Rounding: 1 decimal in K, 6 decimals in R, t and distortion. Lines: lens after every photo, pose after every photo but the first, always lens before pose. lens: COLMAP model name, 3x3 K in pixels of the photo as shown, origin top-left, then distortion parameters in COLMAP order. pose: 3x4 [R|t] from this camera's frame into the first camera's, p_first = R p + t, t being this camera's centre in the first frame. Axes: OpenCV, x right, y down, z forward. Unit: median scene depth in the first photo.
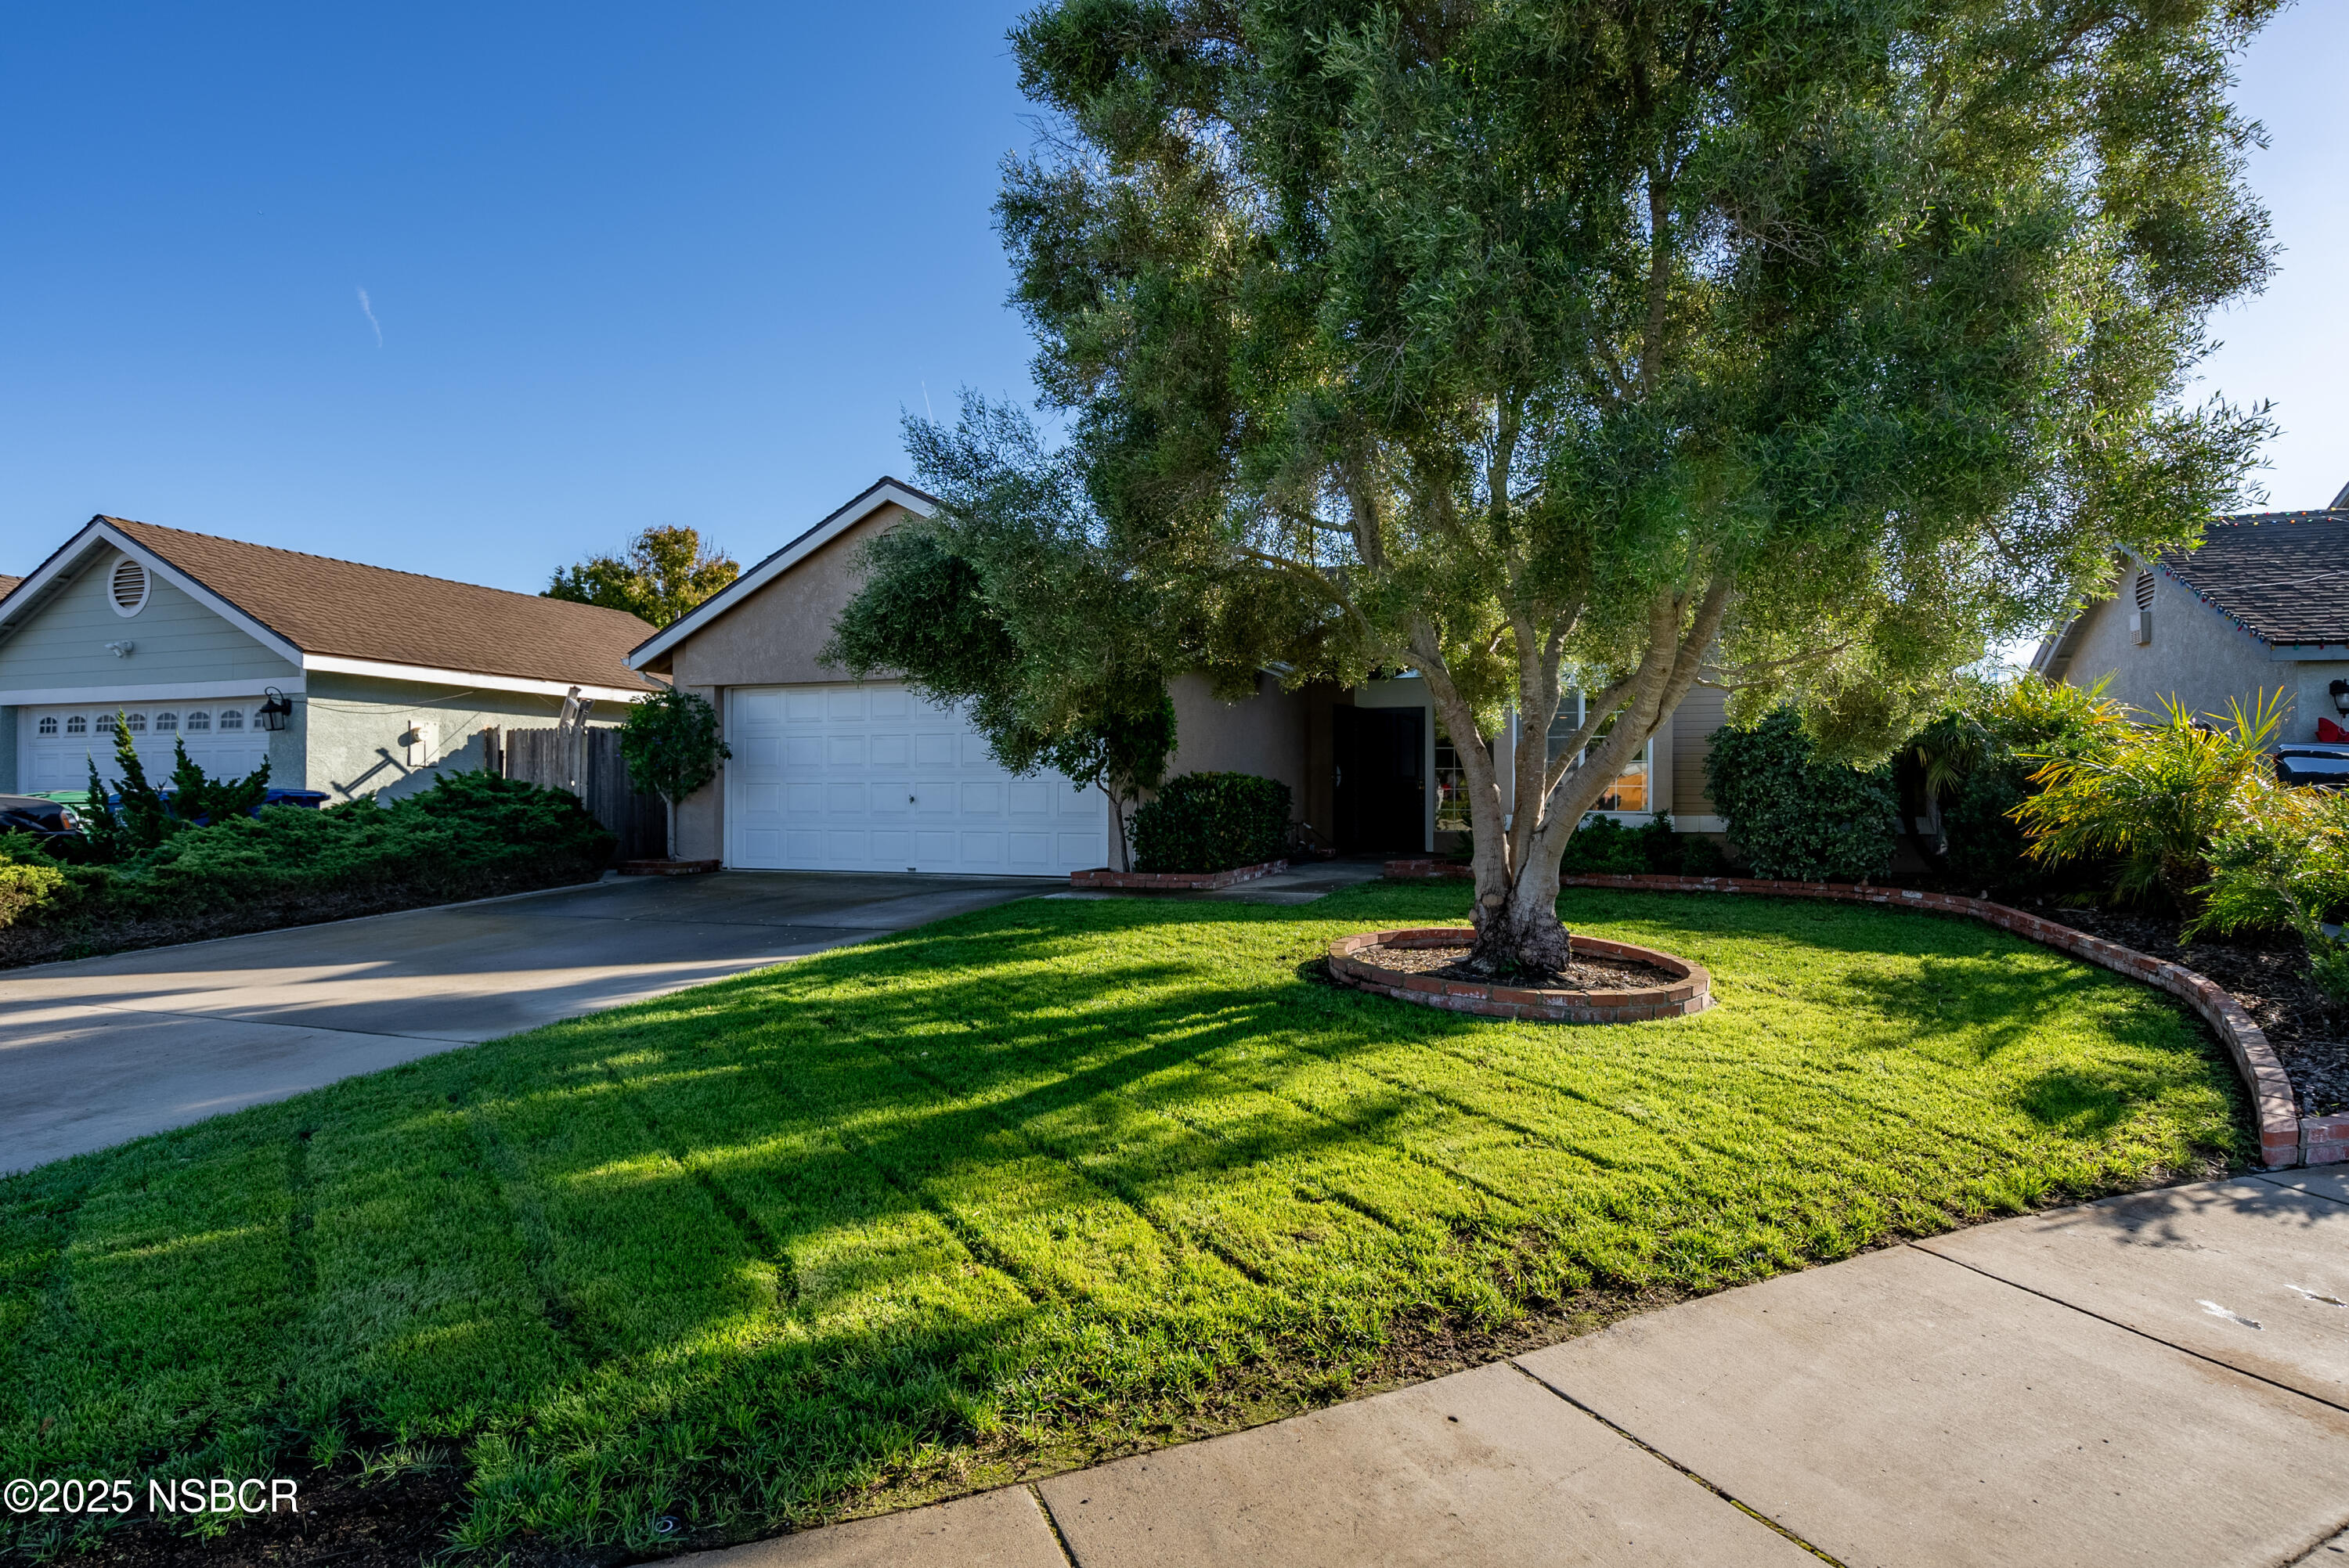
lens RADIAL K [[1247.9, 0, 1123.8], [0, 1247.9, 776.0], [0, 0, 1]] dist [0.004648, 0.000555]
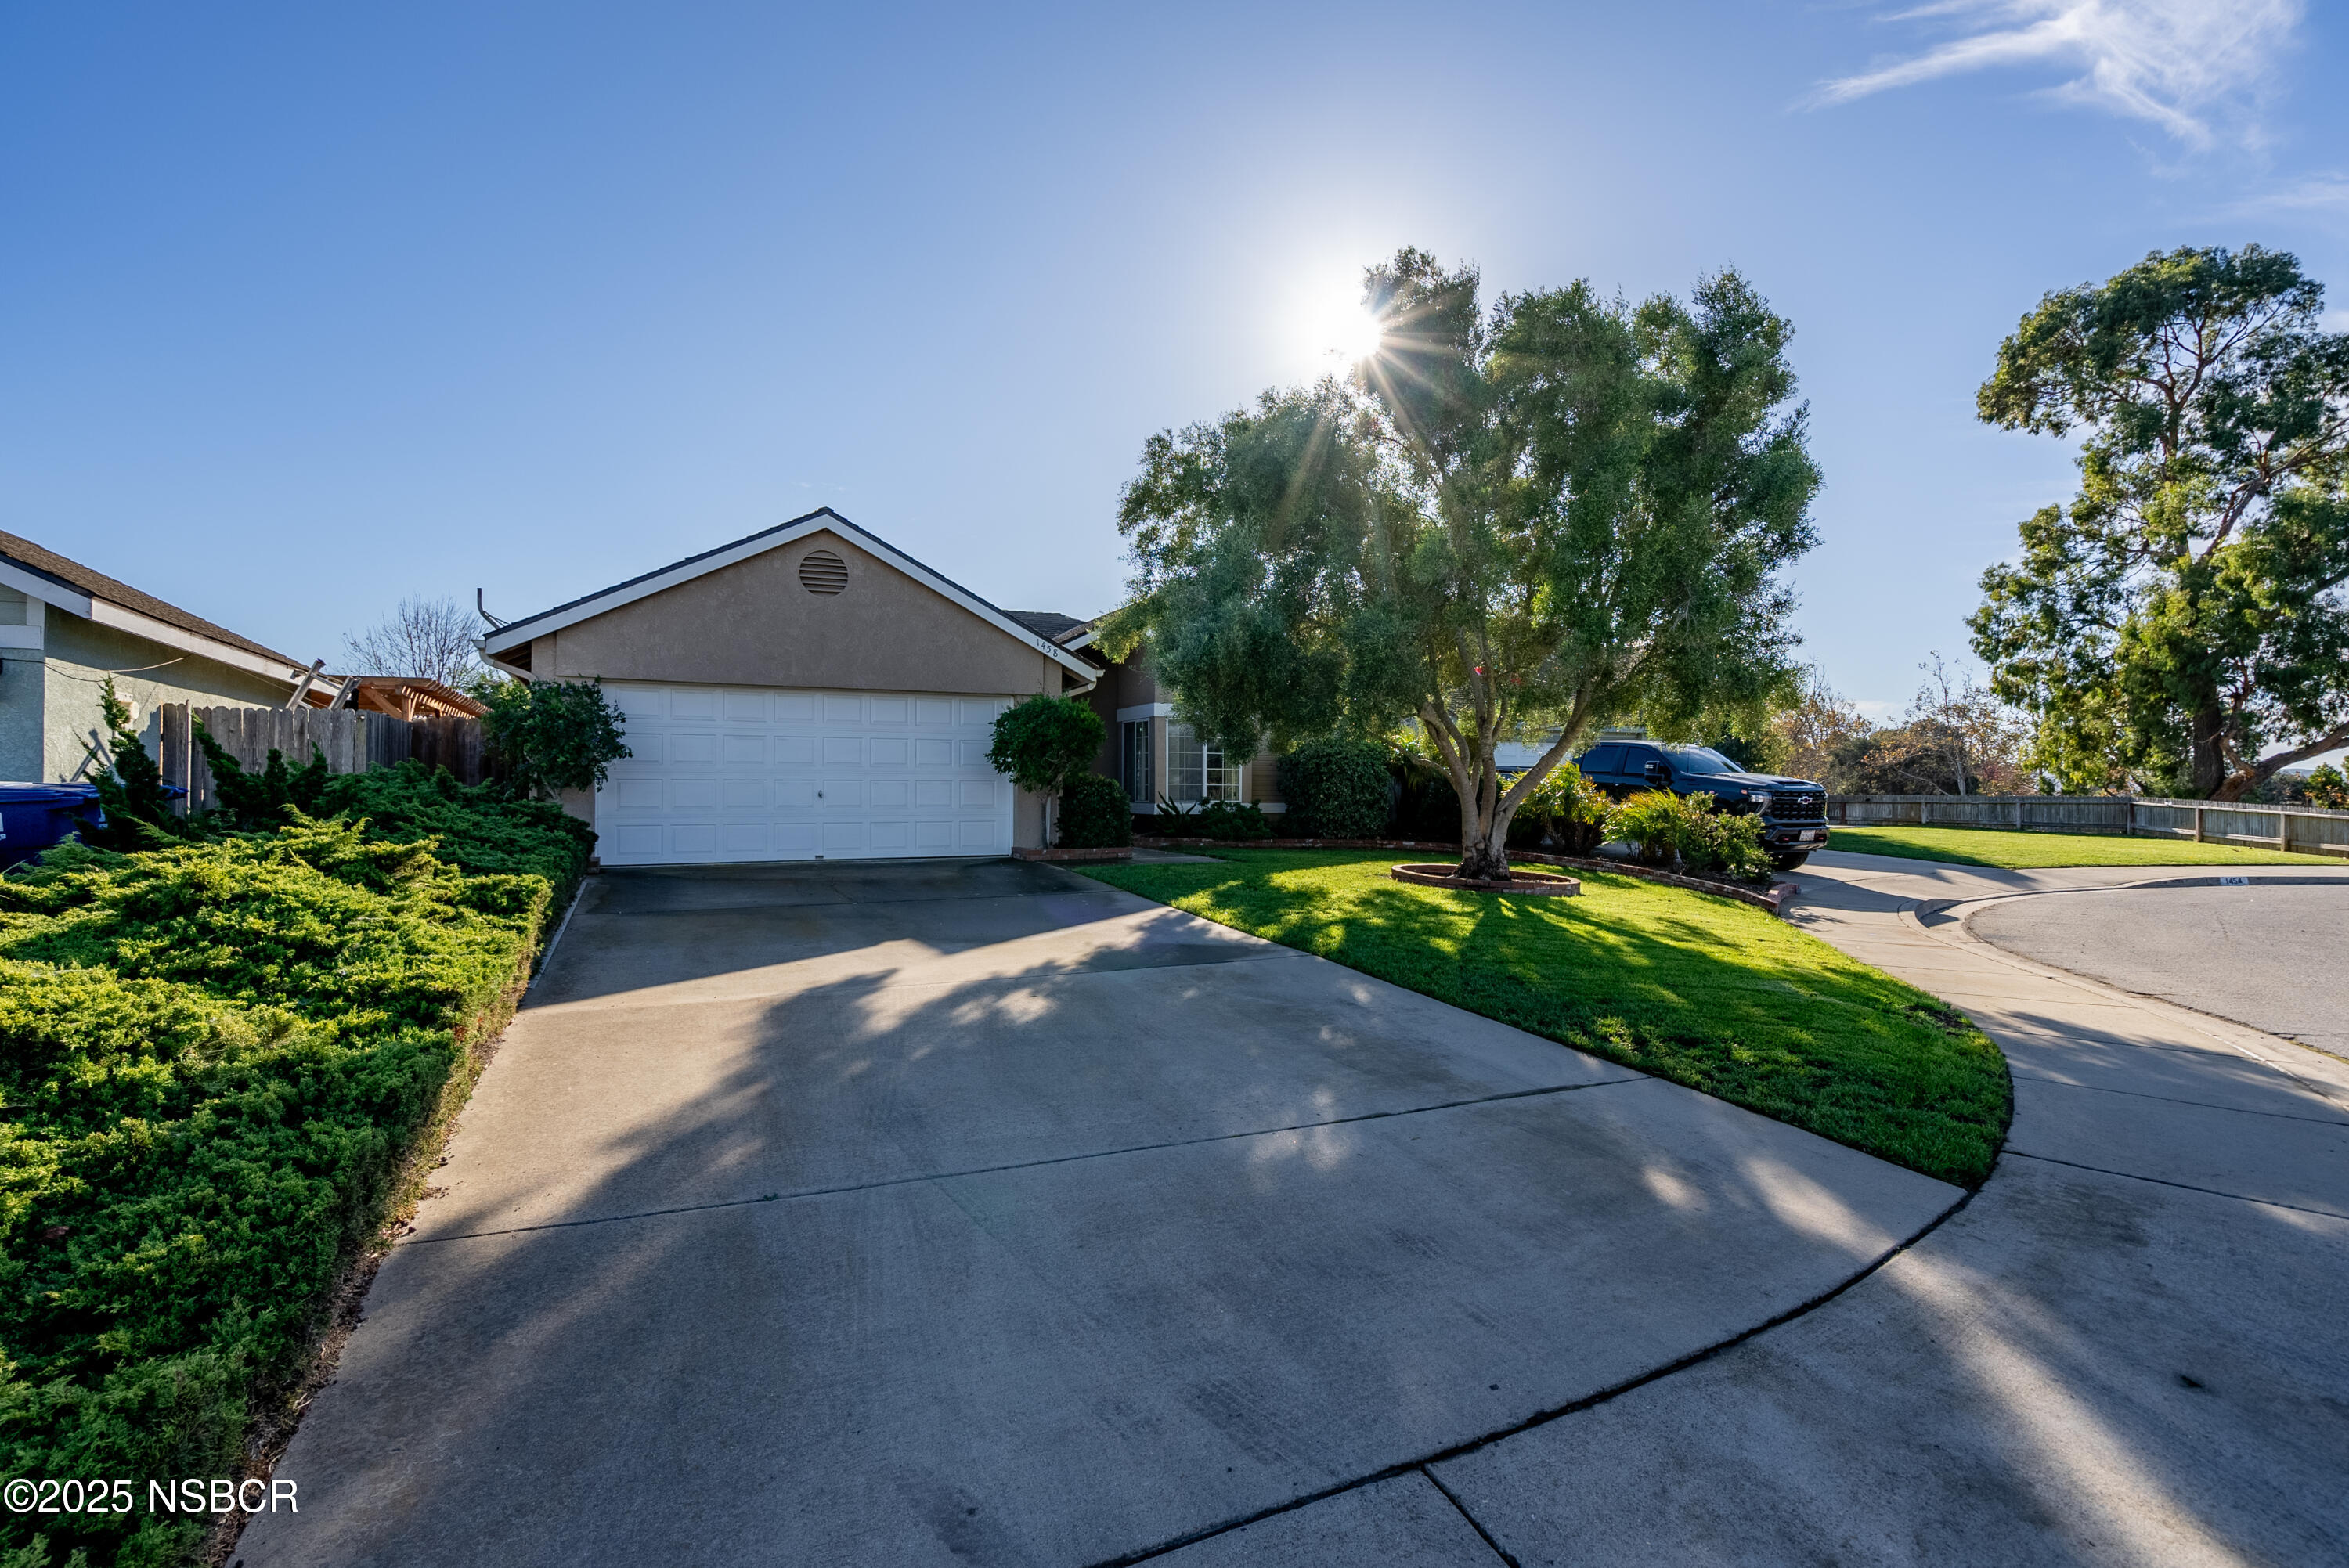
lens RADIAL K [[1091.5, 0, 1175.4], [0, 1091.5, 791.7], [0, 0, 1]] dist [-0.007097, -0.000125]
pose [[0.692228, -0.000819, 0.721678, -0.640021], [-0.013533, 0.999809, 0.014115, -0.001970], [-0.721552, -0.019537, 0.692084, 0.084758]]
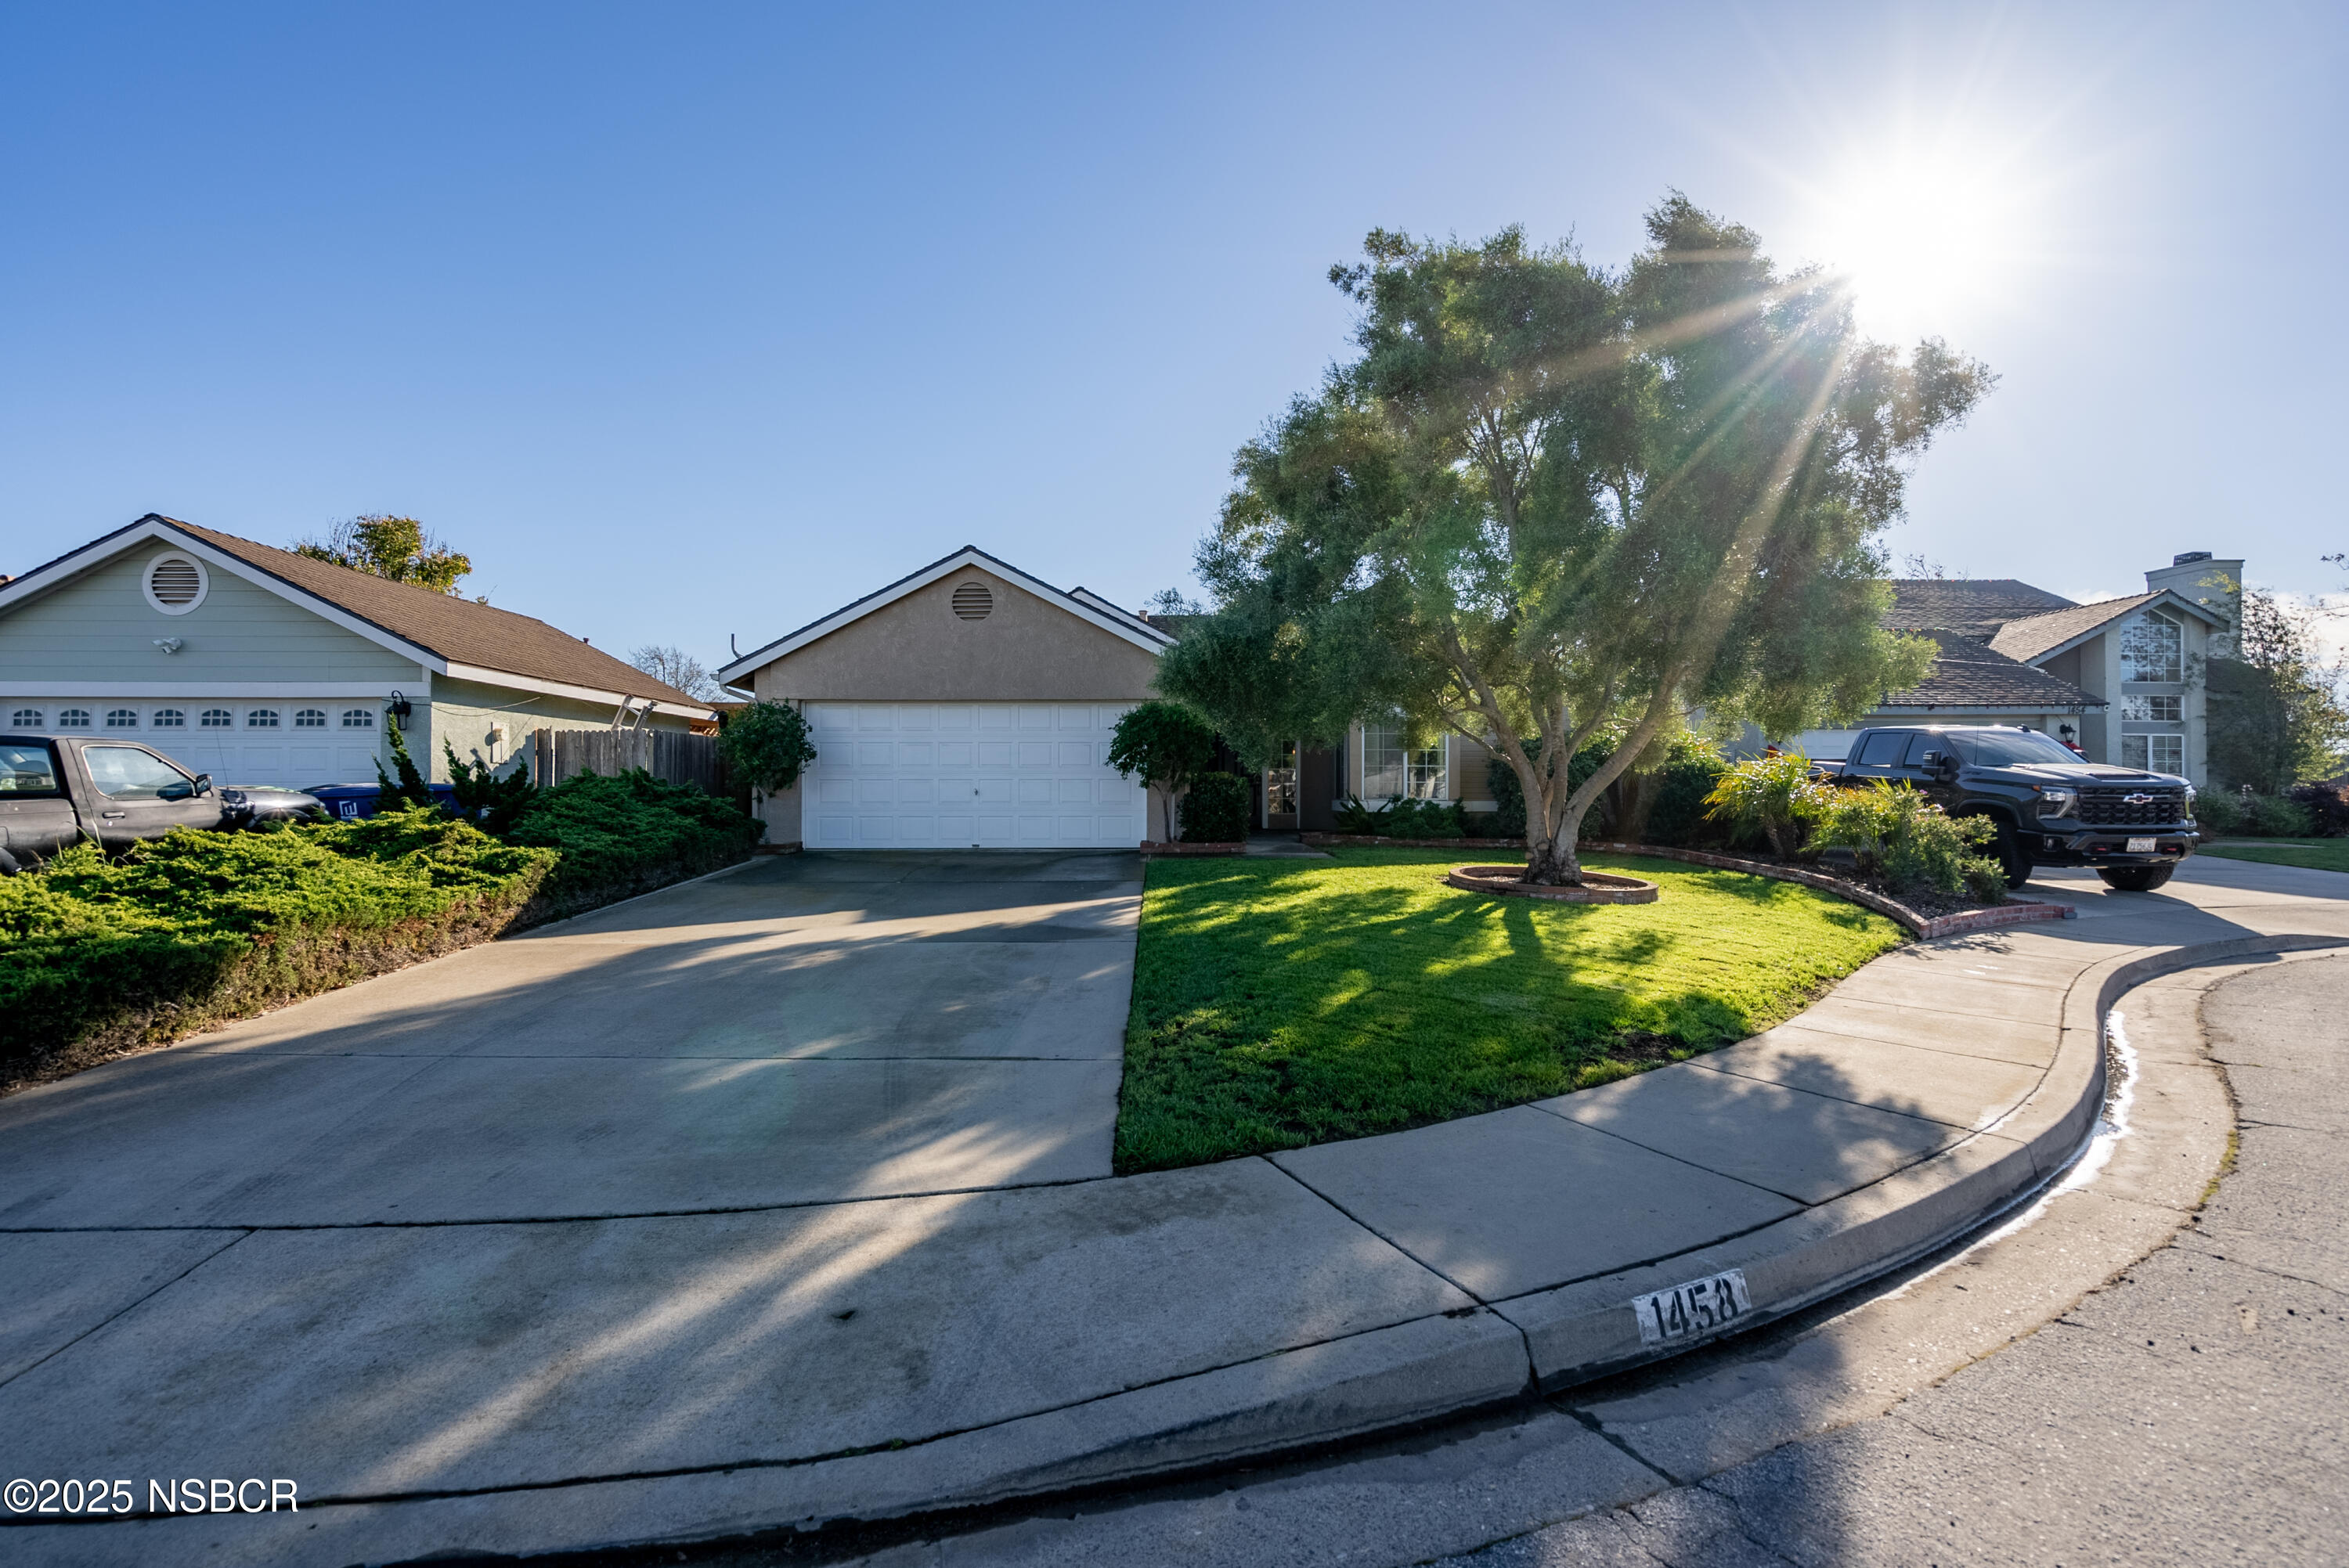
lens RADIAL K [[1091.5, 0, 1175.4], [0, 1091.5, 791.7], [0, 0, 1]] dist [-0.007097, -0.000125]
pose [[0.927160, -0.002052, 0.374660, -0.394141], [-0.005266, 0.999815, 0.018509, -0.003778], [-0.374628, -0.019134, 0.926978, -0.135737]]
